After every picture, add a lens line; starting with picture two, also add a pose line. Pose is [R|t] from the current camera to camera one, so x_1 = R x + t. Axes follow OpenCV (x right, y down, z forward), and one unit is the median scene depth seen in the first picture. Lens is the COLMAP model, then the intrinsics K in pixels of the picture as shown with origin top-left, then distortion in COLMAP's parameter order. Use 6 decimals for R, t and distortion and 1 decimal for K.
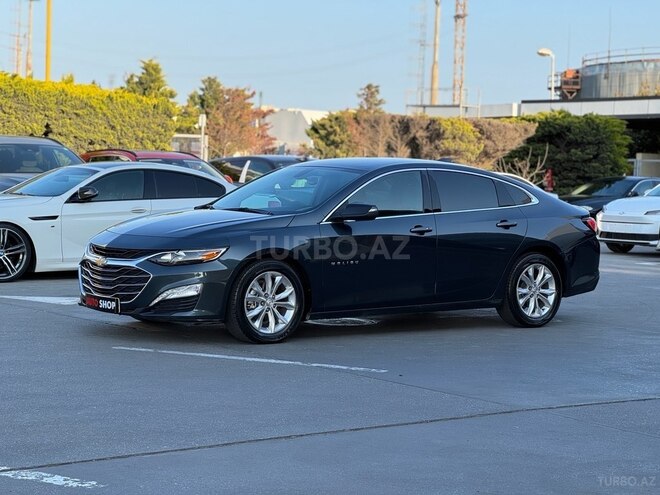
lens RADIAL K [[1474.9, 0, 328.2], [0, 1474.9, 246.4], [0, 0, 1]] dist [0.216101, 0.000000]
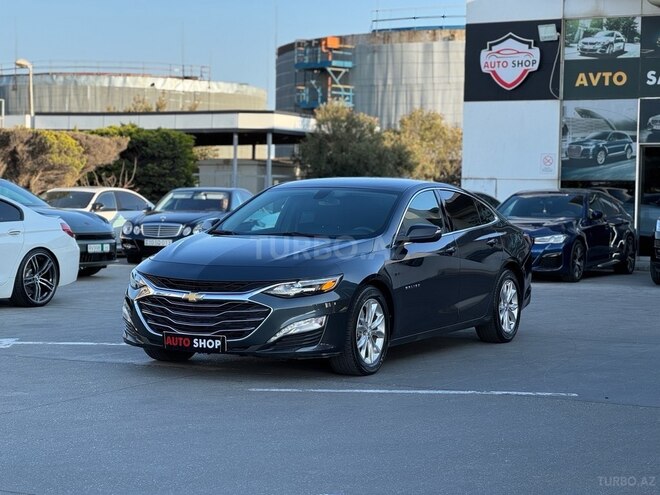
lens RADIAL K [[1474.9, 0, 313.0], [0, 1474.9, 262.3], [0, 0, 1]] dist [0.216101, 0.000000]
pose [[0.907306, -0.037067, 0.418834, -0.406260], [0.035776, 0.999300, 0.010937, -0.015766], [-0.418947, 0.005061, 0.907997, 0.130651]]
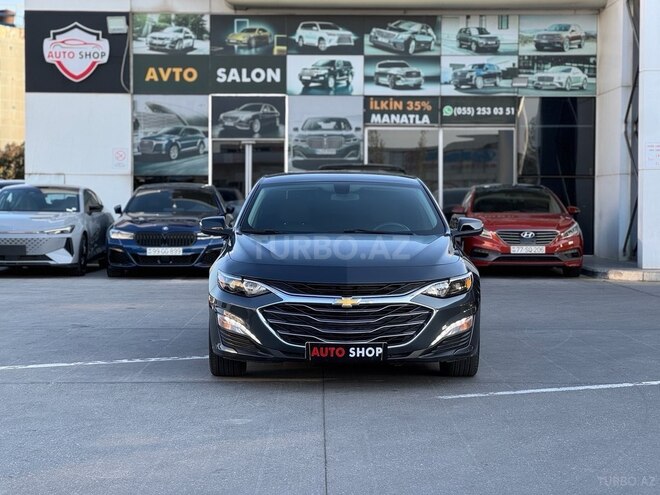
lens RADIAL K [[1474.9, 0, 326.5], [0, 1474.9, 249.5], [0, 0, 1]] dist [0.216101, 0.000000]
pose [[0.590480, -0.059923, 0.804824, -0.717551], [0.060715, 0.997712, 0.029739, -0.038410], [-0.804765, 0.031304, 0.592767, 0.455971]]
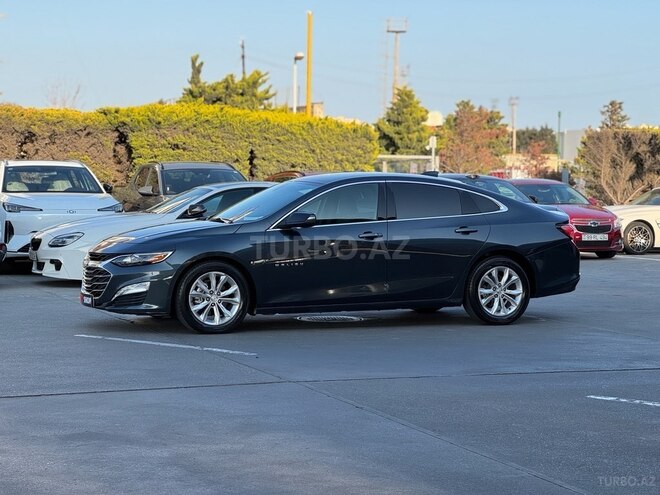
lens RADIAL K [[1474.9, 0, 325.3], [0, 1474.9, 241.3], [0, 0, 1]] dist [0.216101, 0.000000]
pose [[0.961916, -0.008301, -0.273220, 0.312638], [0.003103, 0.999806, -0.019453, 0.013806], [0.273329, 0.017864, 0.961755, -0.080316]]
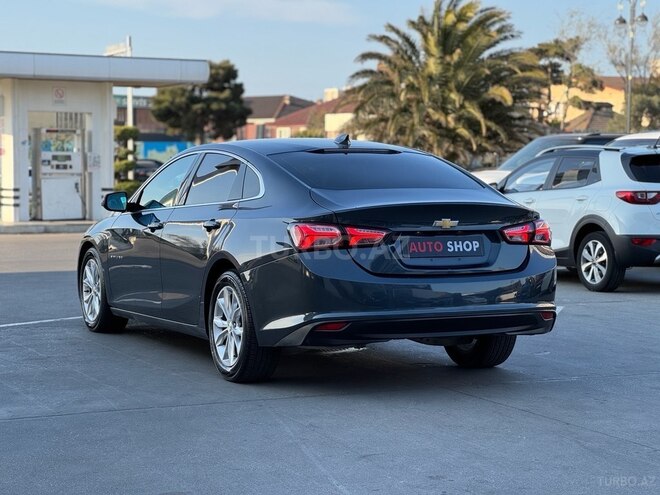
lens RADIAL K [[1474.9, 0, 335.0], [0, 1474.9, 266.2], [0, 0, 1]] dist [0.216101, 0.000000]
pose [[-0.204288, 0.039689, -0.978106, 0.781238], [-0.062748, 0.996592, 0.053545, -0.036068], [0.976898, 0.072313, -0.201102, 1.175797]]
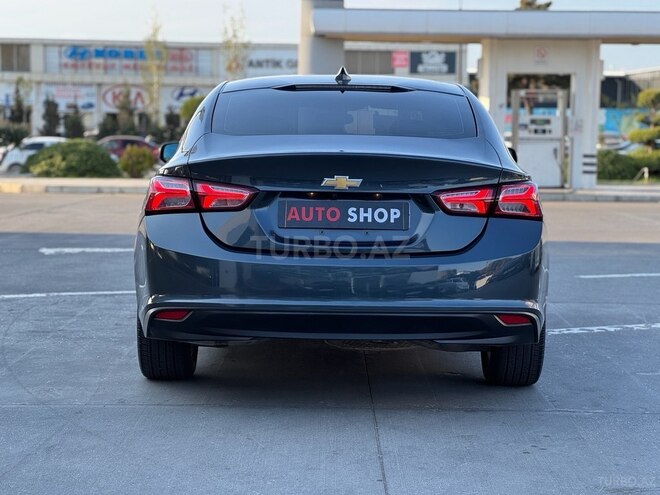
lens RADIAL K [[1474.9, 0, 330.0], [0, 1474.9, 249.1], [0, 0, 1]] dist [0.216101, 0.000000]
pose [[-0.611258, 0.027572, -0.790951, 0.520642], [-0.074080, 0.993012, 0.091865, -0.044654], [0.787956, 0.114747, -0.604944, 1.368047]]
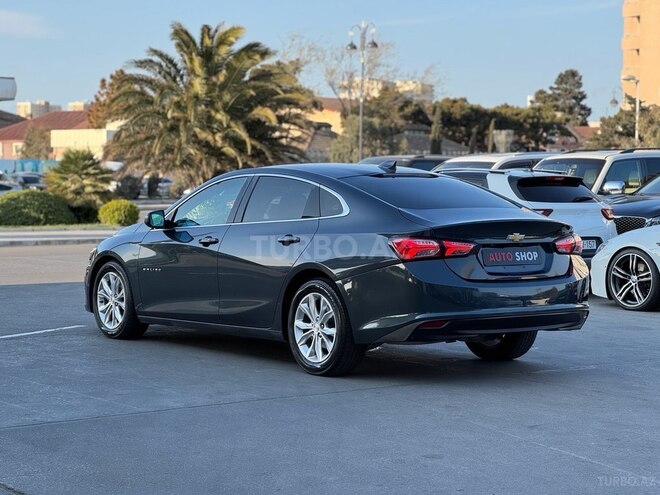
lens RADIAL K [[1474.9, 0, 325.6], [0, 1474.9, 247.8], [0, 0, 1]] dist [0.216101, 0.000000]
pose [[-0.005829, 0.017697, -0.999826, 0.904432], [-0.060776, 0.997989, 0.018018, -0.025732], [0.998134, 0.060870, -0.004741, 1.002871]]
